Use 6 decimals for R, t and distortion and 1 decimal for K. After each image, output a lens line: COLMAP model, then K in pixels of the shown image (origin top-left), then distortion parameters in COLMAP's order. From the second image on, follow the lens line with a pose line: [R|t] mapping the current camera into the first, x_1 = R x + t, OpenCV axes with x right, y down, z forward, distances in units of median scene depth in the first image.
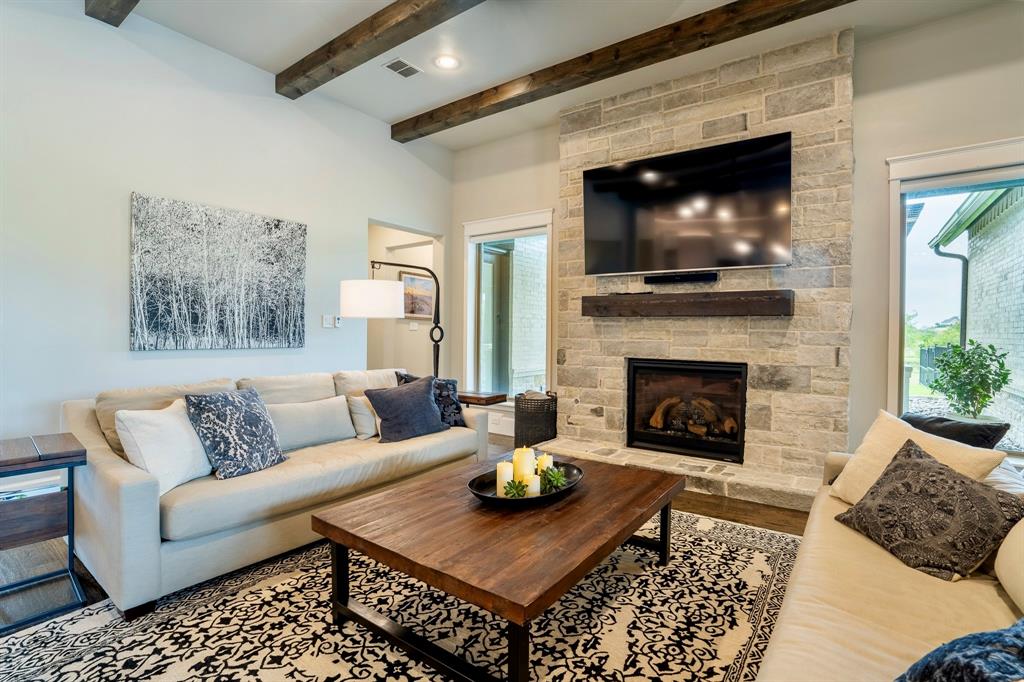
lens RADIAL K [[486.5, 0, 515.5], [0, 486.5, 338.6], [0, 0, 1]] dist [-0.054562, 0.016972]
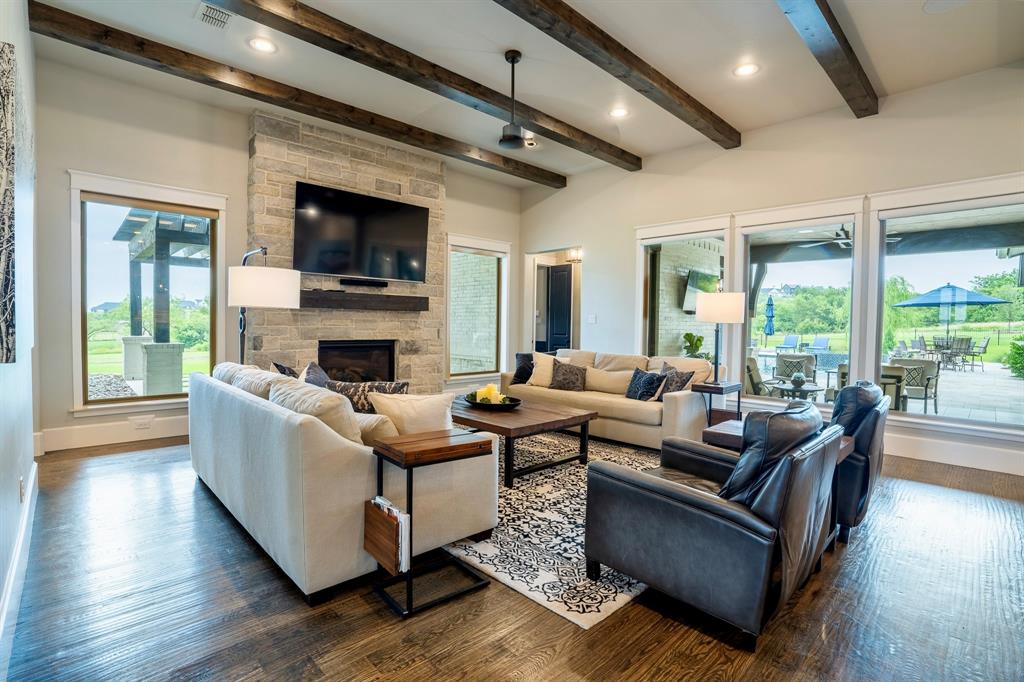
lens RADIAL K [[486.5, 0, 515.2], [0, 486.5, 339.0], [0, 0, 1]] dist [-0.054562, 0.016972]
pose [[0.167052, -0.040605, 0.985112, -1.111860], [0.000744, 0.999157, 0.041057, -0.018810], [-0.985948, -0.006126, 0.166942, 0.351375]]
